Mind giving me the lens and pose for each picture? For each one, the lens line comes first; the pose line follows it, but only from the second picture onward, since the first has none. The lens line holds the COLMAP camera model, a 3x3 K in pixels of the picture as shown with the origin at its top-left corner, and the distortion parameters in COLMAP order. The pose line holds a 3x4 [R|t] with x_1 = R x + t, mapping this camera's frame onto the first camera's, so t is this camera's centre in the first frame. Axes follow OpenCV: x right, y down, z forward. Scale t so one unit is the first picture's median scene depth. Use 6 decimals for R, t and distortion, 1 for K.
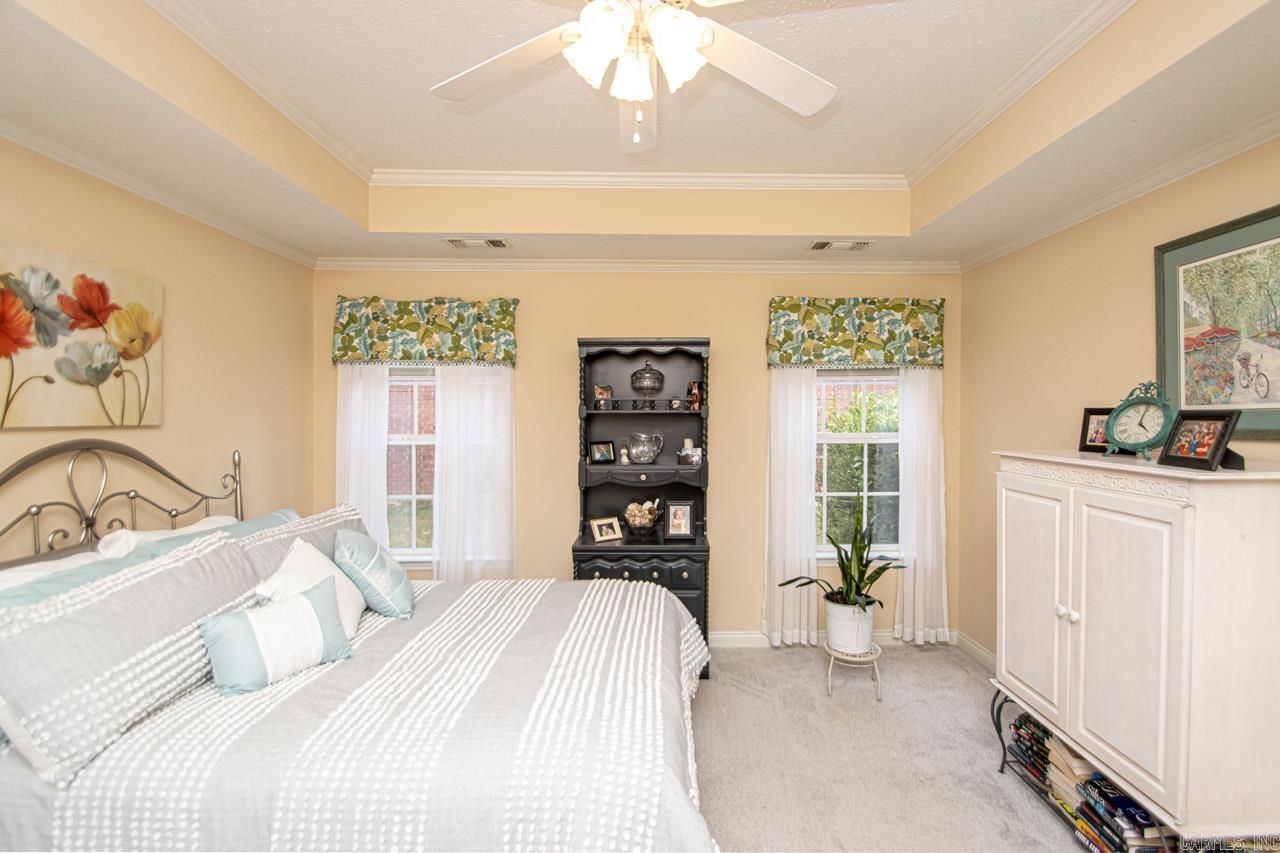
lens RADIAL K [[595.8, 0, 653.9], [0, 595.8, 415.1], [0, 0, 1]] dist [0.003943, -0.012309]
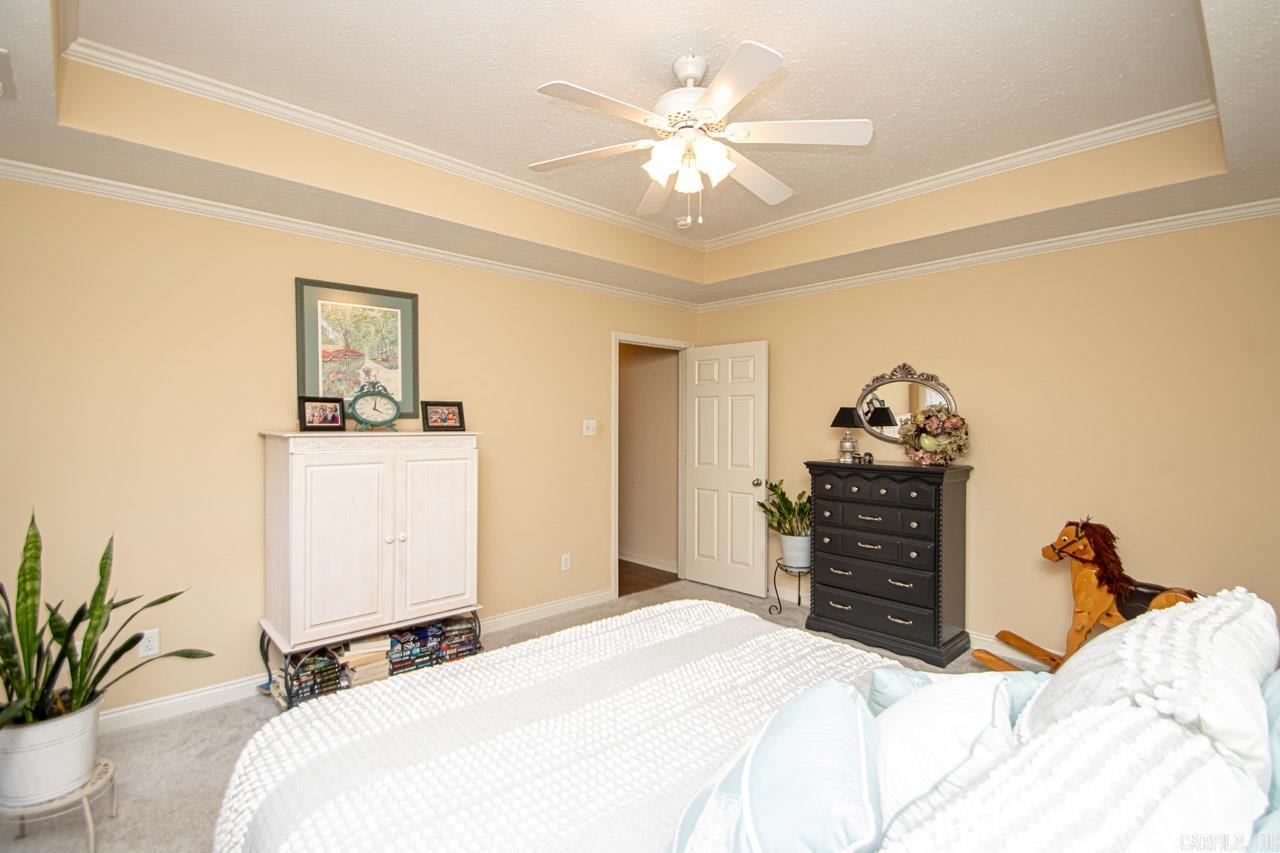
lens RADIAL K [[595.8, 0, 642.8], [0, 595.8, 429.0], [0, 0, 1]] dist [0.003943, -0.012309]
pose [[-0.670134, -0.009444, 0.742180, -0.469919], [0.001914, 0.999894, 0.014451, 0.027971], [-0.742238, 0.011105, -0.670045, 0.910092]]
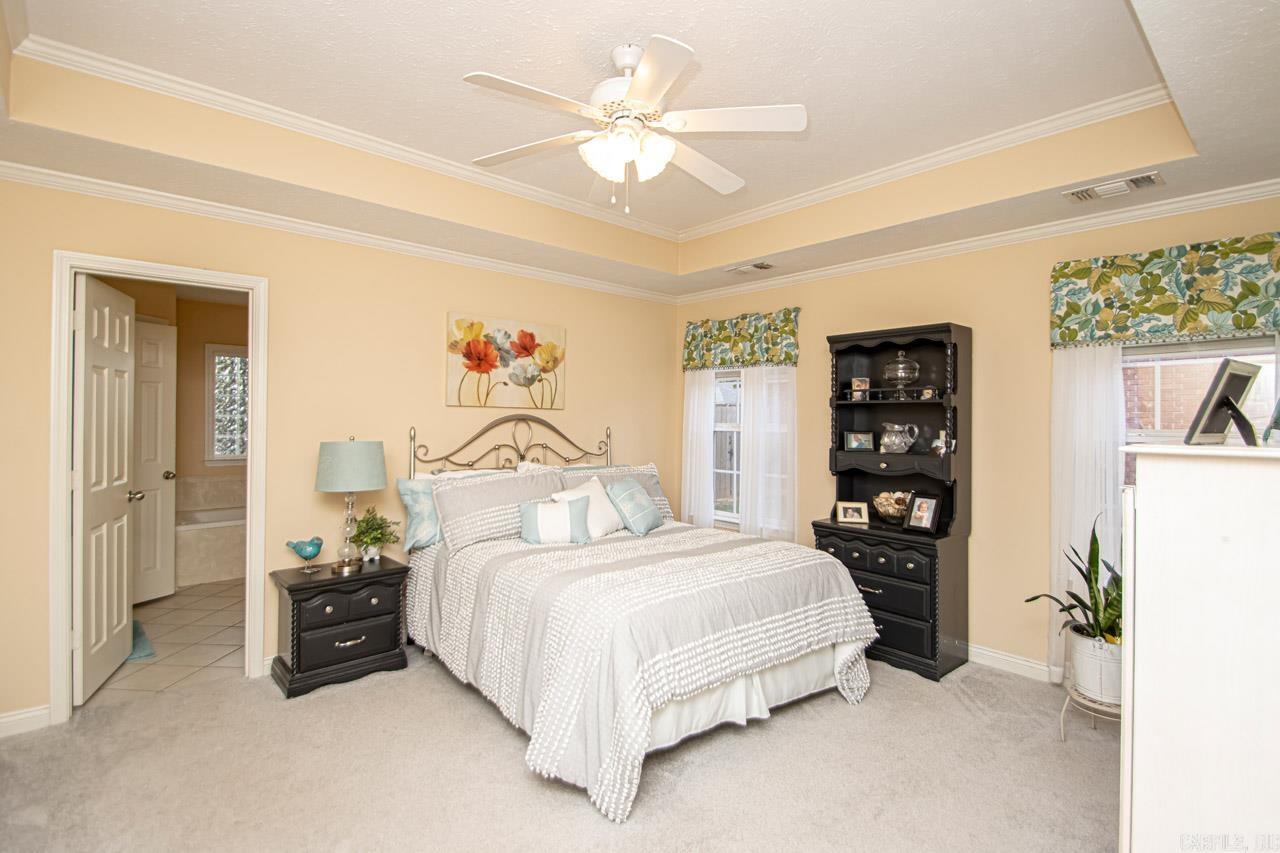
lens RADIAL K [[595.8, 0, 635.0], [0, 595.8, 418.5], [0, 0, 1]] dist [0.003943, -0.012309]
pose [[0.647290, 0.008588, -0.762196, 0.486517], [-0.018229, 0.999825, -0.004216, 0.035429], [0.762026, 0.016623, 0.647333, 0.009884]]
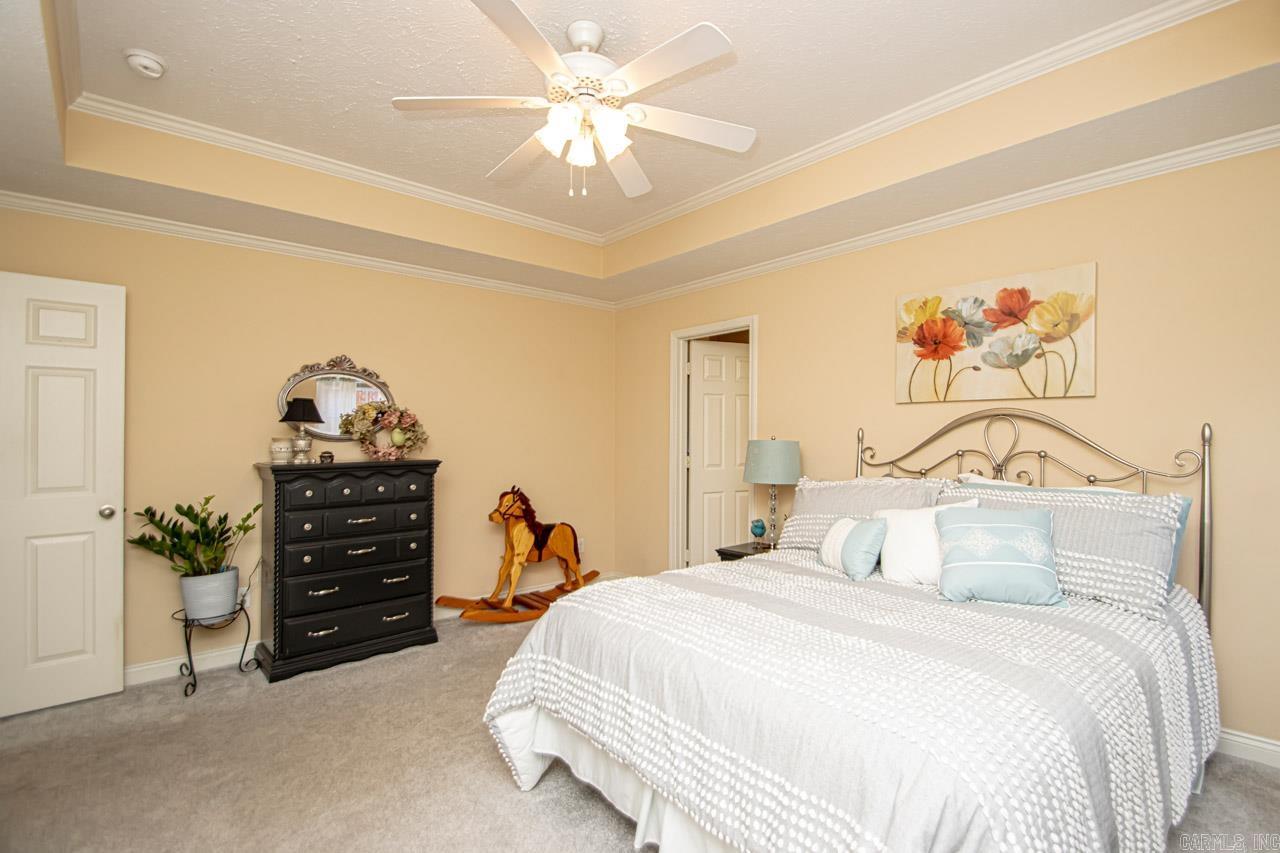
lens RADIAL K [[595.8, 0, 644.4], [0, 595.8, 434.4], [0, 0, 1]] dist [0.003943, -0.012309]
pose [[-0.755038, 0.004633, -0.655665, 0.359939], [0.001421, 0.999984, 0.005430, 0.058347], [0.655680, 0.003168, -0.755033, 0.940612]]
